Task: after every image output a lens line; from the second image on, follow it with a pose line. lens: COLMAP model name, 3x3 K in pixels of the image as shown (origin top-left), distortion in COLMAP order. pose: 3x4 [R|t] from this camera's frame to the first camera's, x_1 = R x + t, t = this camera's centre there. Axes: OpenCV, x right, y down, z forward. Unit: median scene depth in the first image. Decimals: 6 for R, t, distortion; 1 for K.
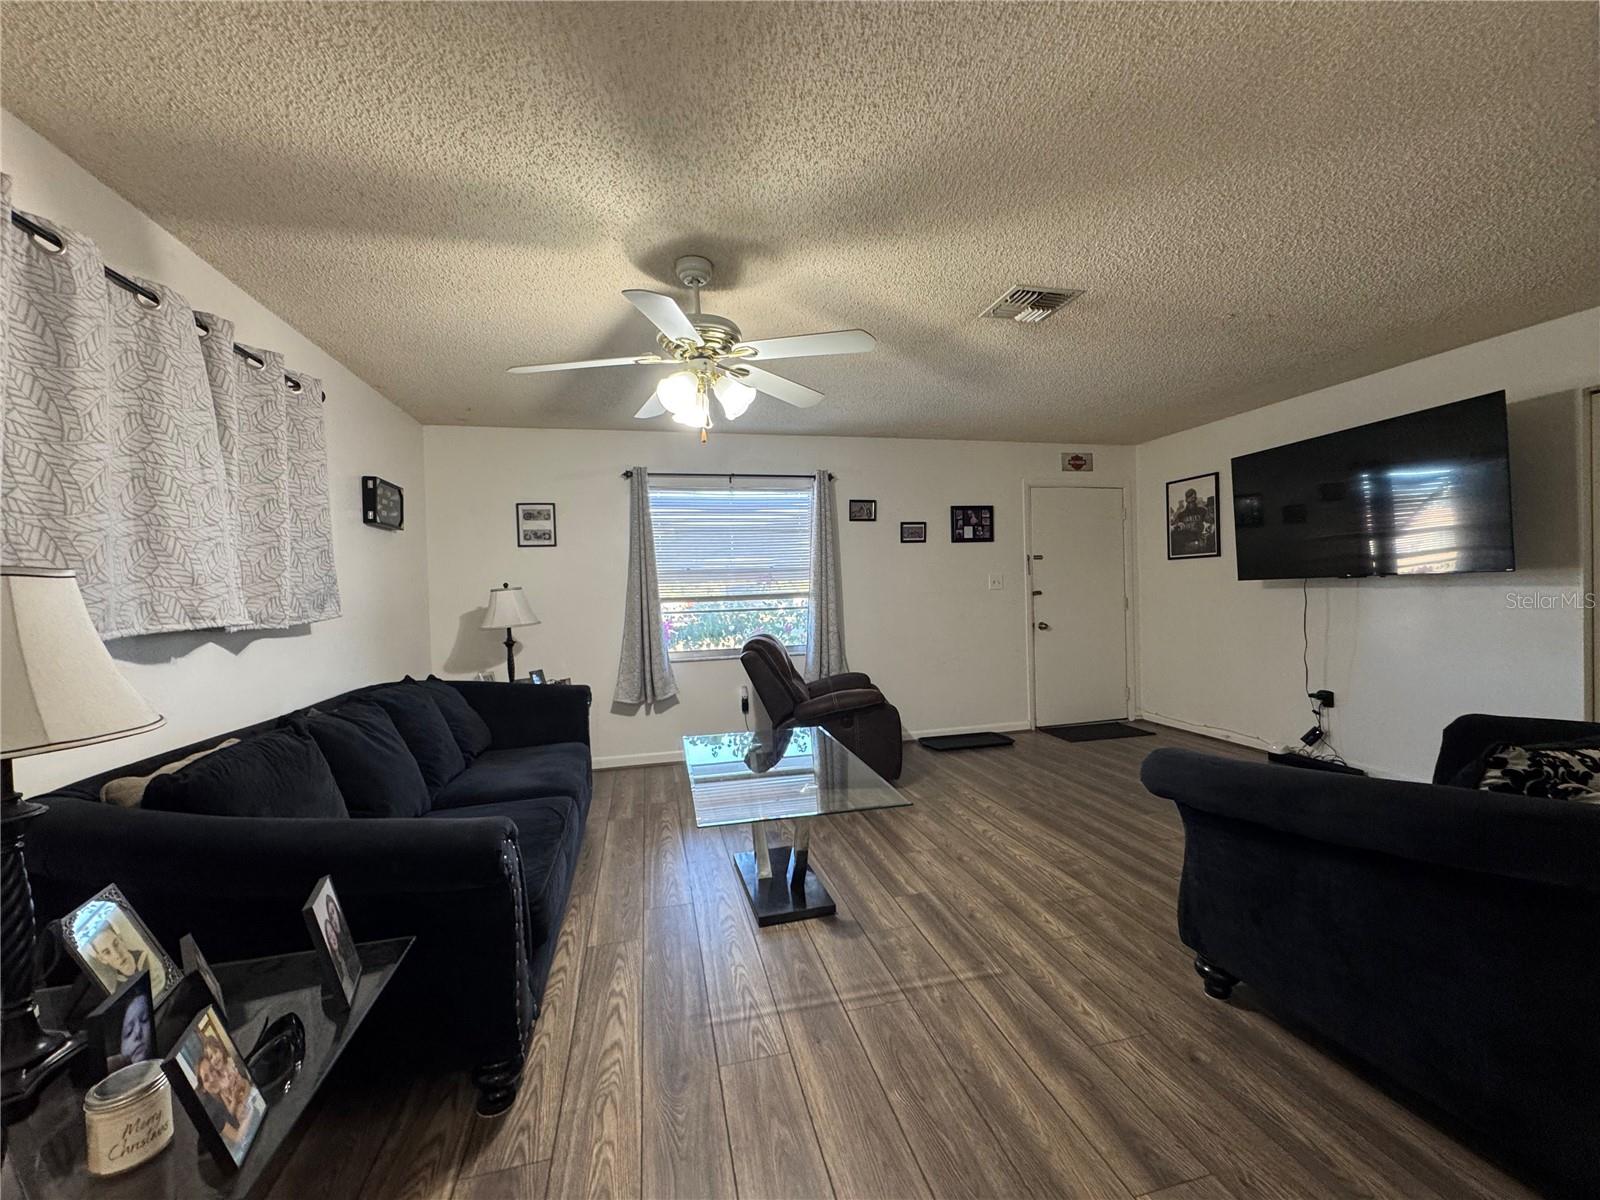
lens RADIAL K [[638.6, 0, 799.7], [0, 638.6, 601.3], [0, 0, 1]] dist [-0.004833, 0.000707]
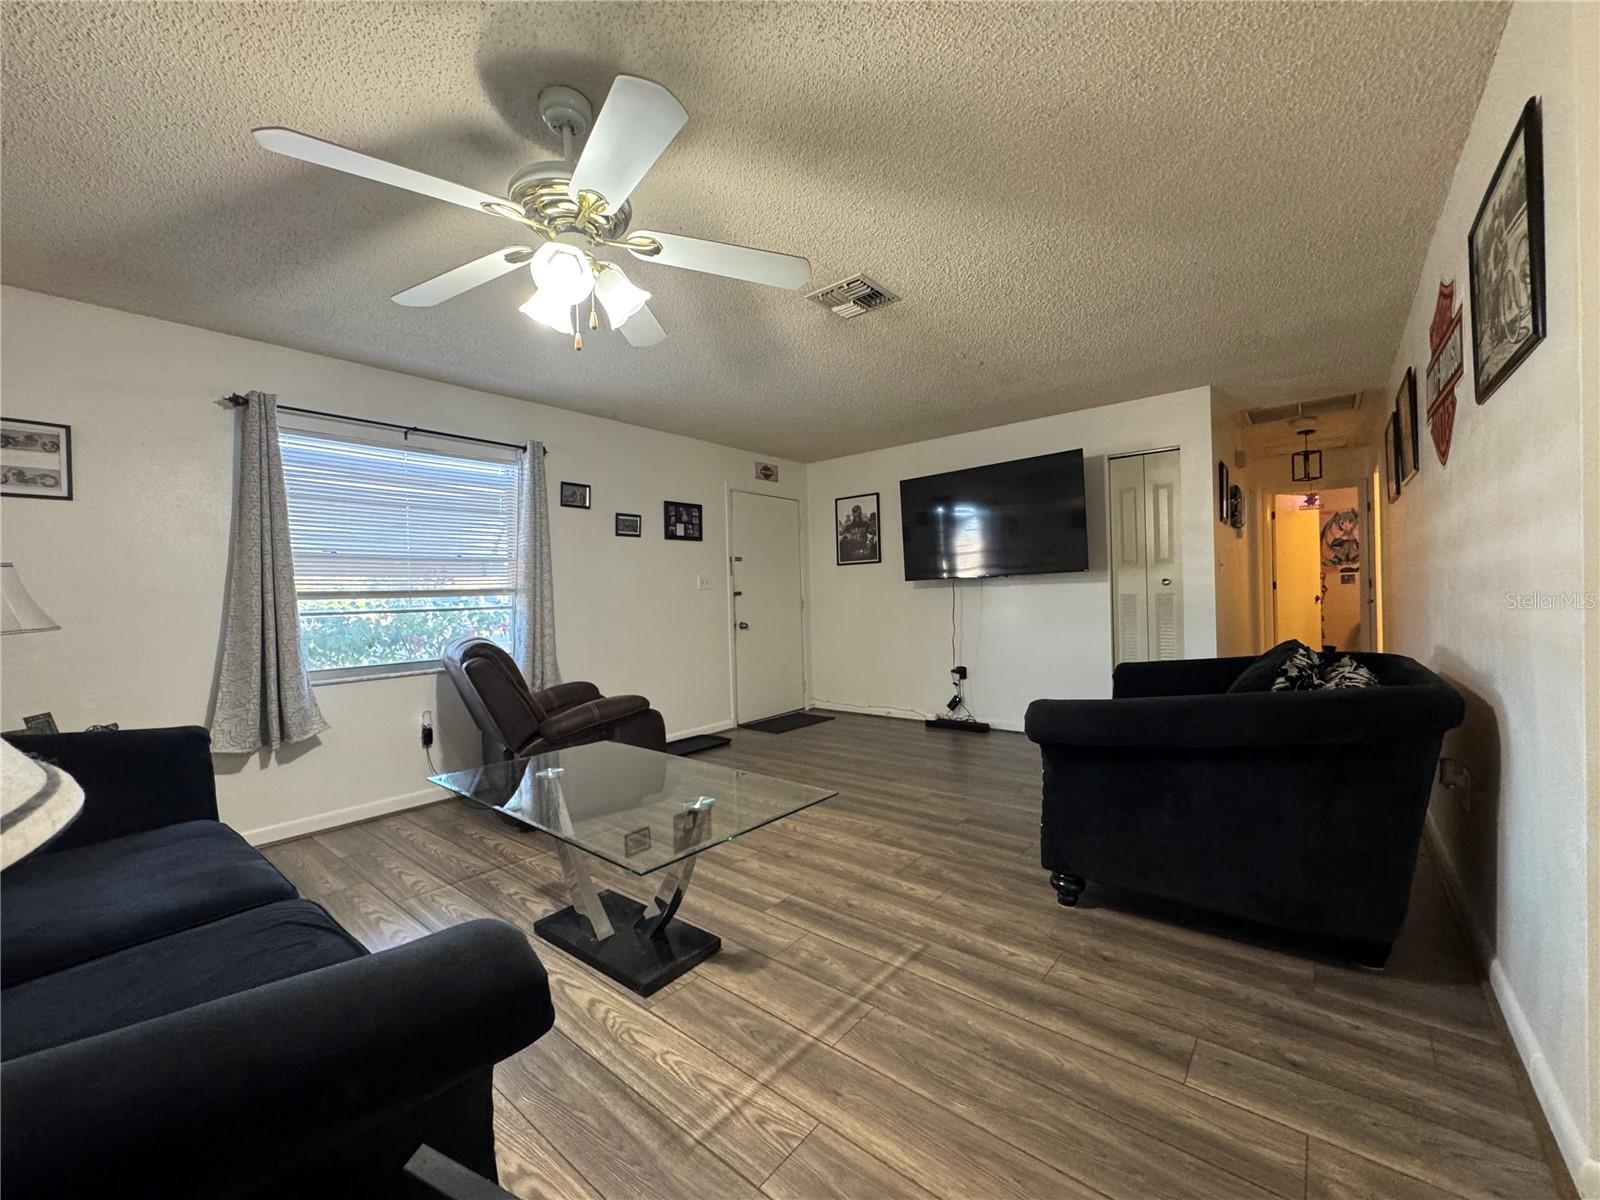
lens RADIAL K [[638.6, 0, 801.2], [0, 638.6, 599.9], [0, 0, 1]] dist [-0.004833, 0.000707]
pose [[0.800256, 0.002499, 0.599654, -0.274705], [0.016430, 0.999525, -0.026091, 0.043040], [-0.599434, 0.030732, 0.799834, 0.195358]]
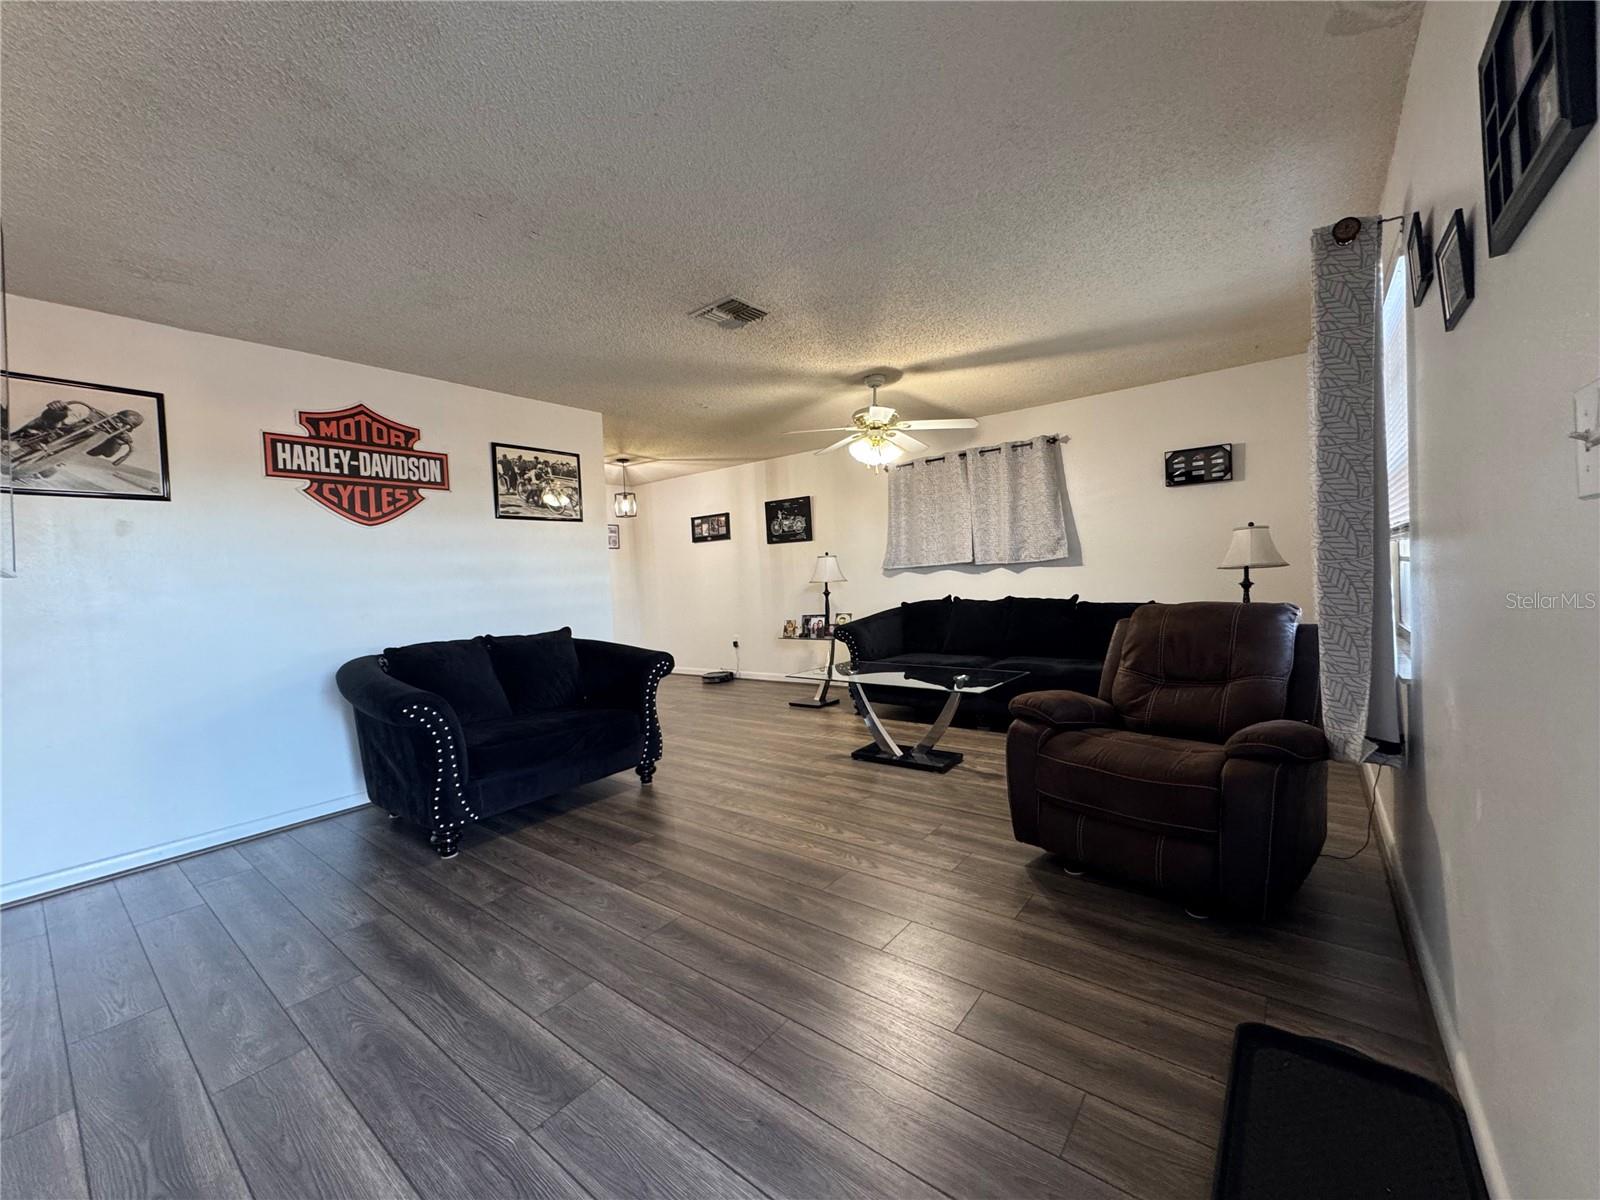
lens RADIAL K [[638.6, 0, 796.9], [0, 638.6, 588.8], [0, 0, 1]] dist [-0.004833, 0.000707]
pose [[-0.784931, 0.082436, -0.614074, 0.853771], [0.059786, 0.996562, 0.057363, -0.028218], [0.616692, 0.008313, -0.787161, 1.662061]]
